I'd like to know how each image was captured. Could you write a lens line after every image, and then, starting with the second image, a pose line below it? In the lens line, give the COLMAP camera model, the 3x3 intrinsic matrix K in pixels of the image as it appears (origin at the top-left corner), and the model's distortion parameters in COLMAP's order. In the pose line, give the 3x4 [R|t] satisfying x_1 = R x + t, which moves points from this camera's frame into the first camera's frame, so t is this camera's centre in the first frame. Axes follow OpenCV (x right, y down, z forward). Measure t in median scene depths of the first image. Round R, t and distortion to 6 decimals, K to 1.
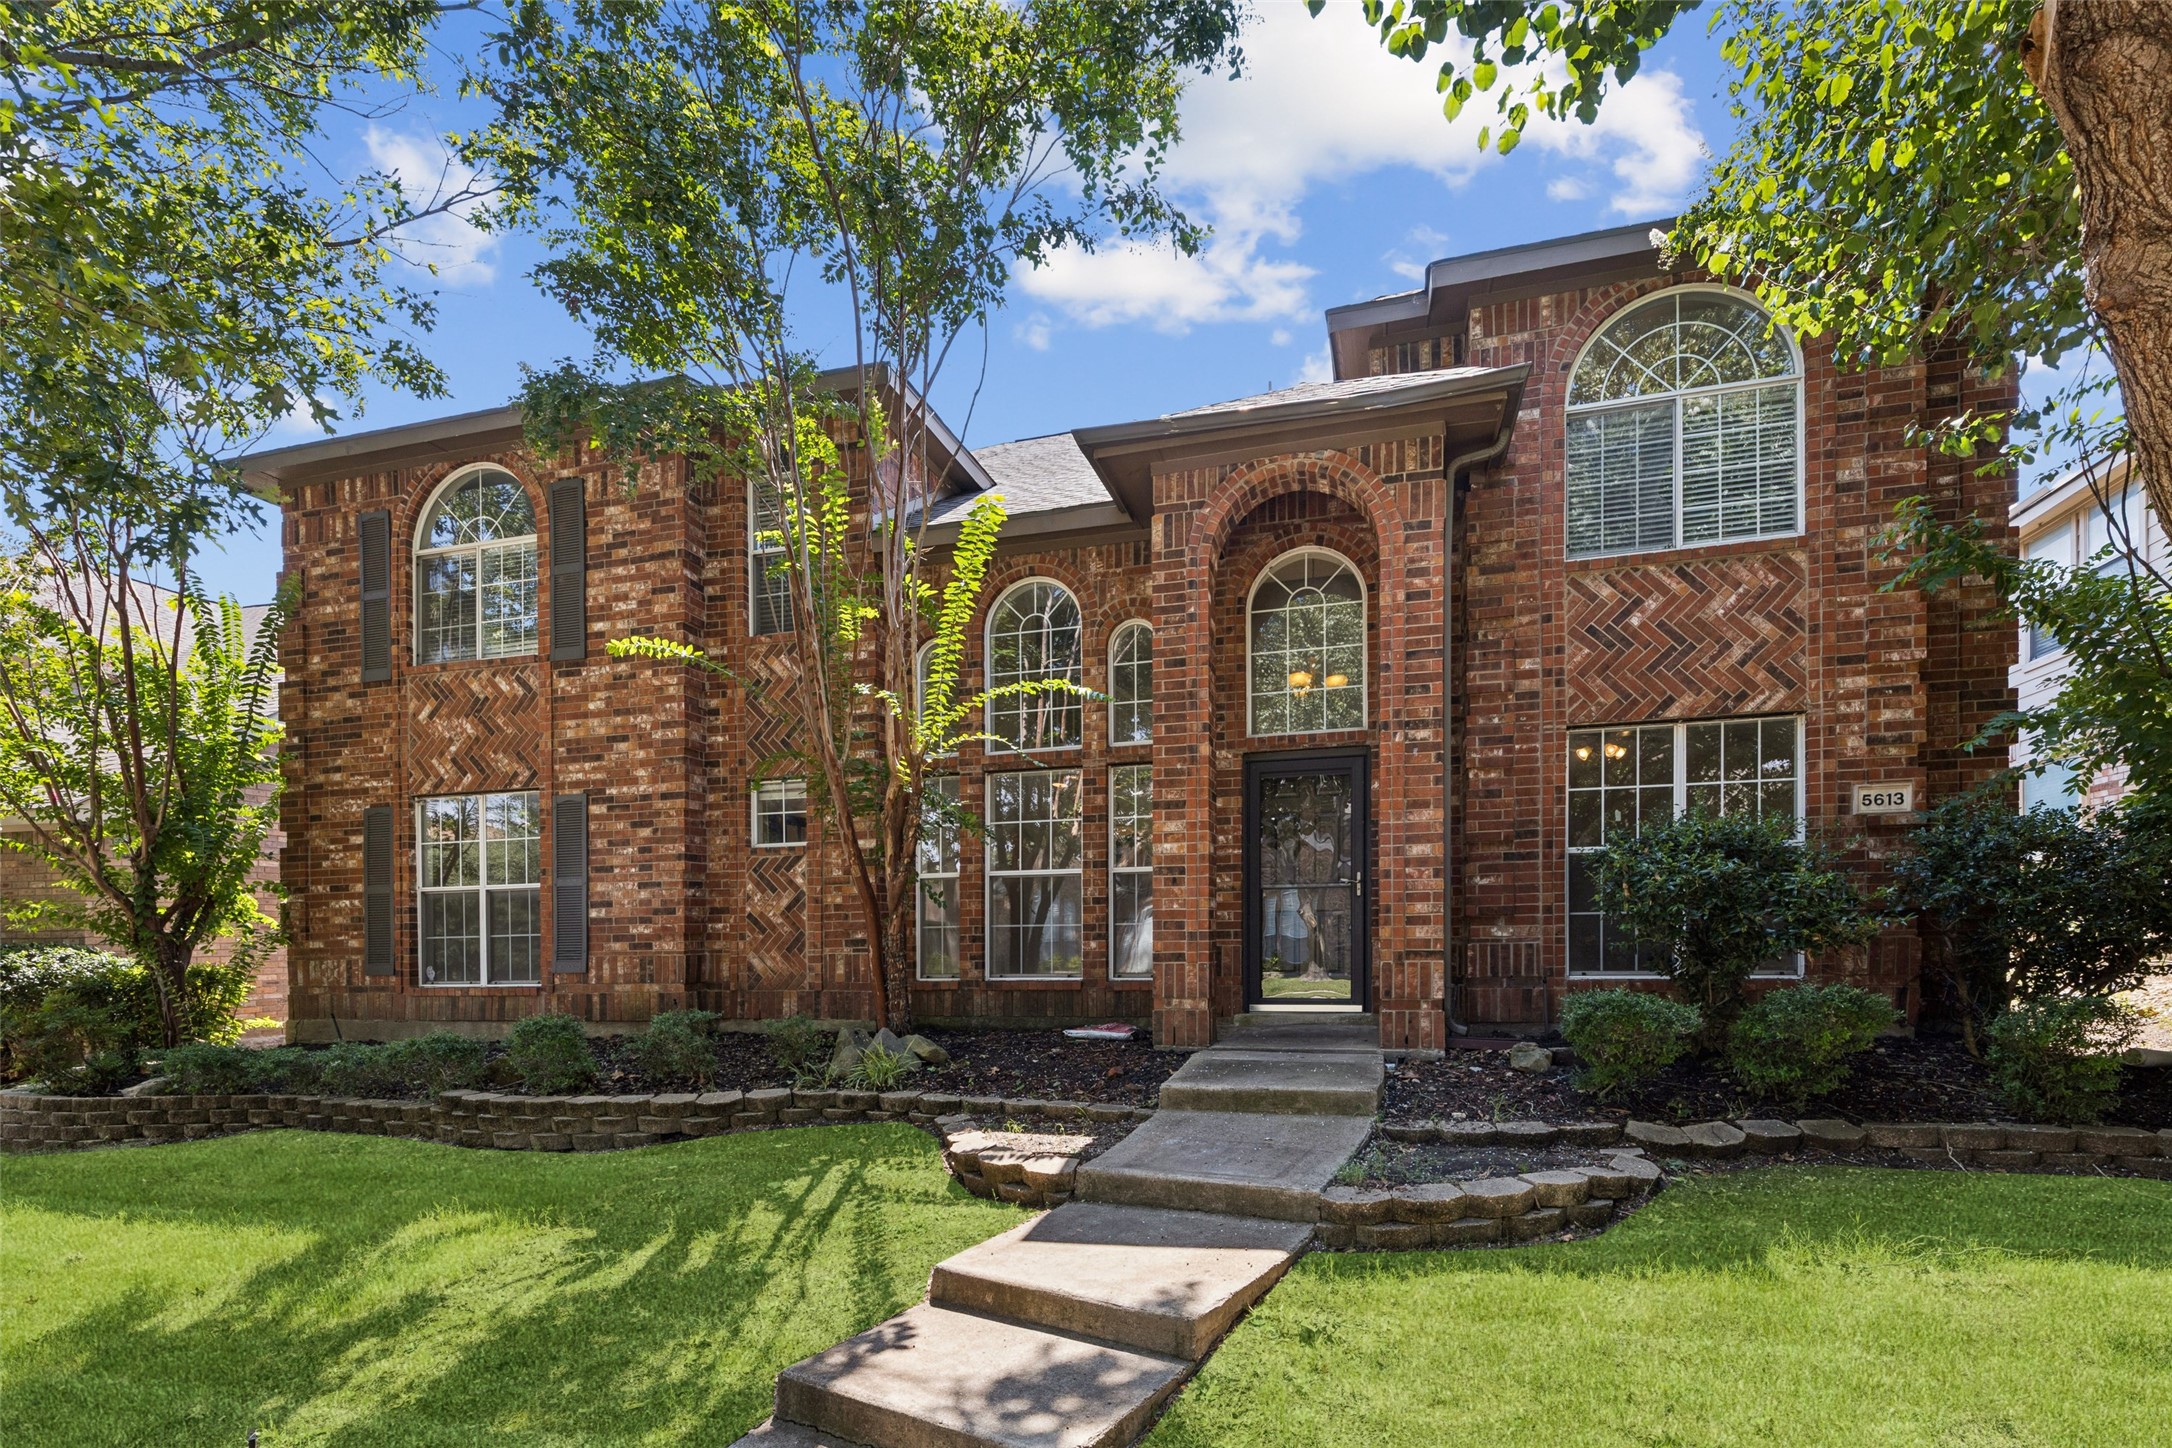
lens RADIAL K [[1015.9, 0, 1087.2], [0, 1015.9, 853.4], [0, 0, 1]] dist [0.004161, 0.000177]
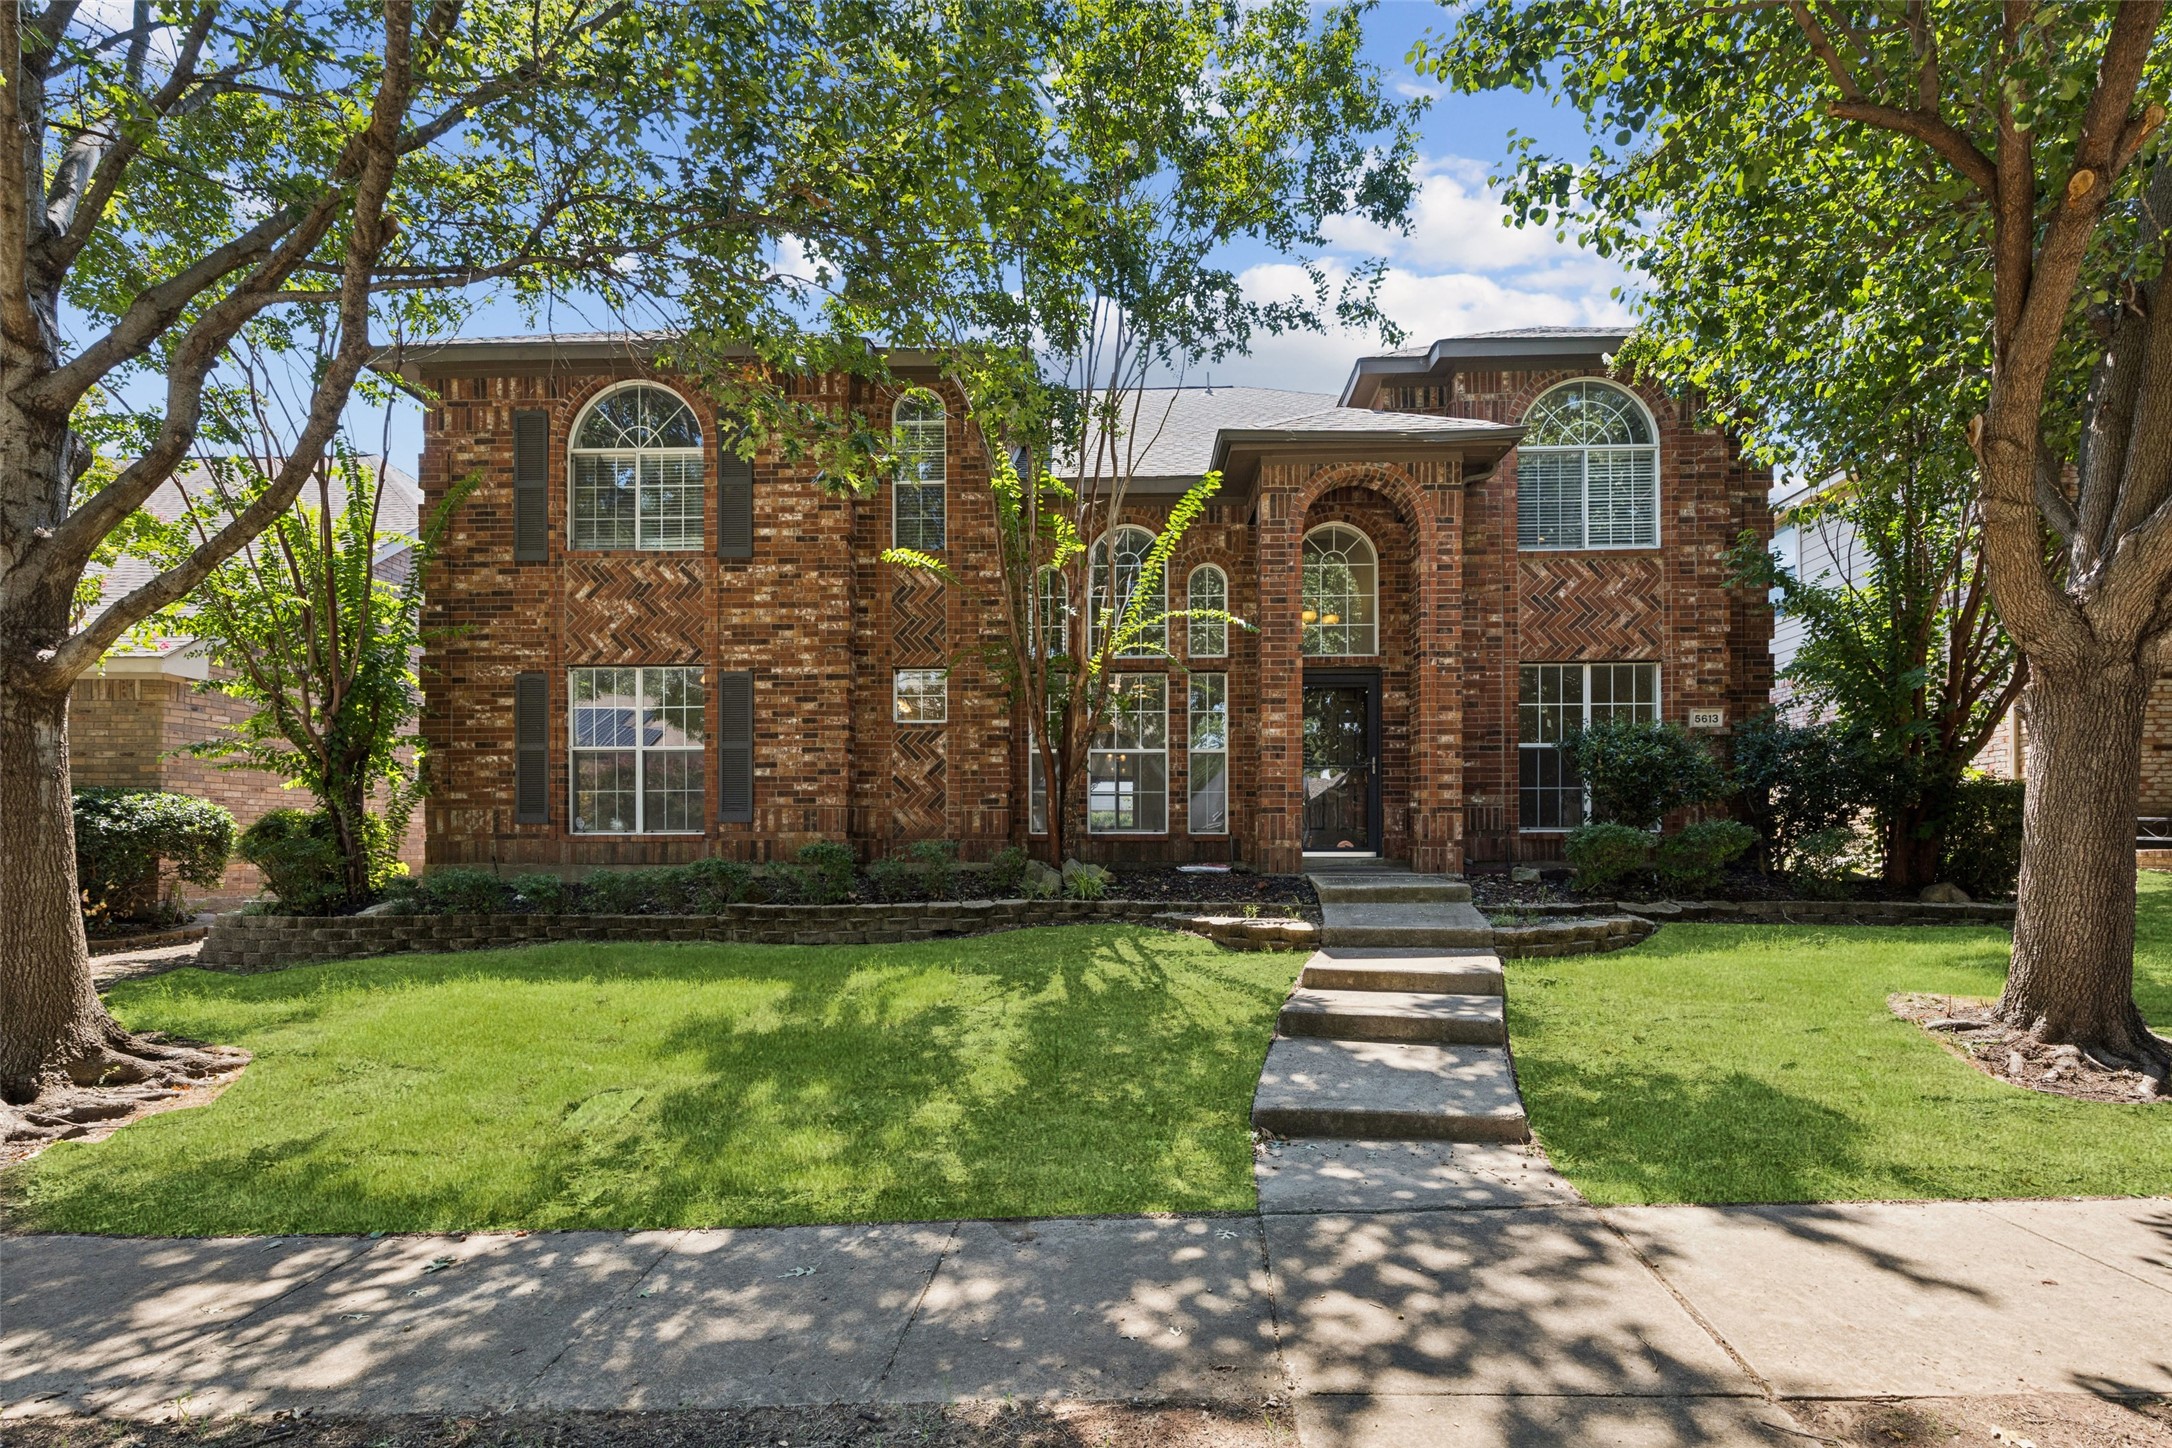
lens RADIAL K [[978.2, 0, 1090.3], [0, 978.2, 732.4], [0, 0, 1]] dist [0.007152, 0.000159]
pose [[0.973221, 0.041052, 0.226178, -0.374988], [-0.032857, 0.998664, -0.039880, 0.045893], [-0.227513, 0.031381, 0.973269, -0.200361]]
